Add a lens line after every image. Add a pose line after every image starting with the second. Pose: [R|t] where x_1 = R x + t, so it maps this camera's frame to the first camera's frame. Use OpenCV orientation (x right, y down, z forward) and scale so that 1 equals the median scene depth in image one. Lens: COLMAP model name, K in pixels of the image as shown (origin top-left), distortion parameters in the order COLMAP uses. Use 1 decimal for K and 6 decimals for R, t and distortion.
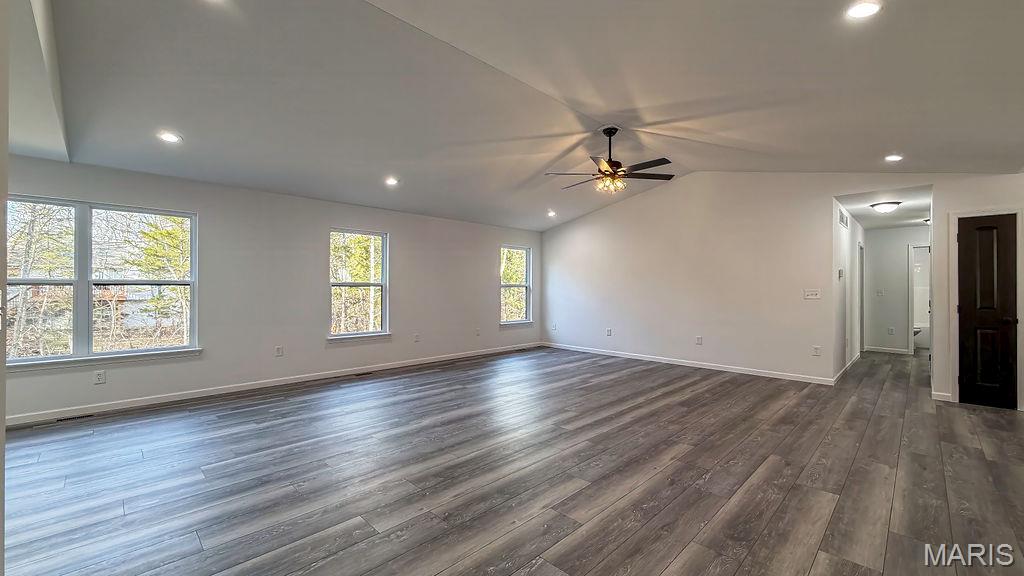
lens RADIAL K [[408.1, 0, 511.3], [0, 408.1, 285.8], [0, 0, 1]] dist [-0.002740, -0.000048]
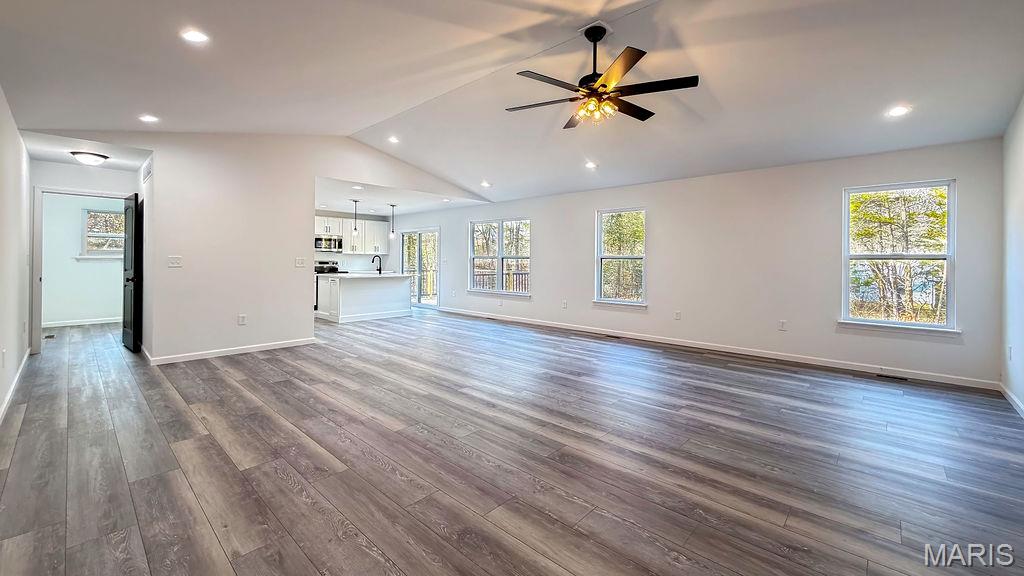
lens RADIAL K [[408.1, 0, 507.9], [0, 408.1, 258.7], [0, 0, 1]] dist [-0.002740, -0.000048]
pose [[0.041789, -0.004642, -0.999116, 1.703211], [-0.006524, 0.999967, -0.004919, 0.015582], [0.999105, 0.006724, 0.041757, 1.506519]]
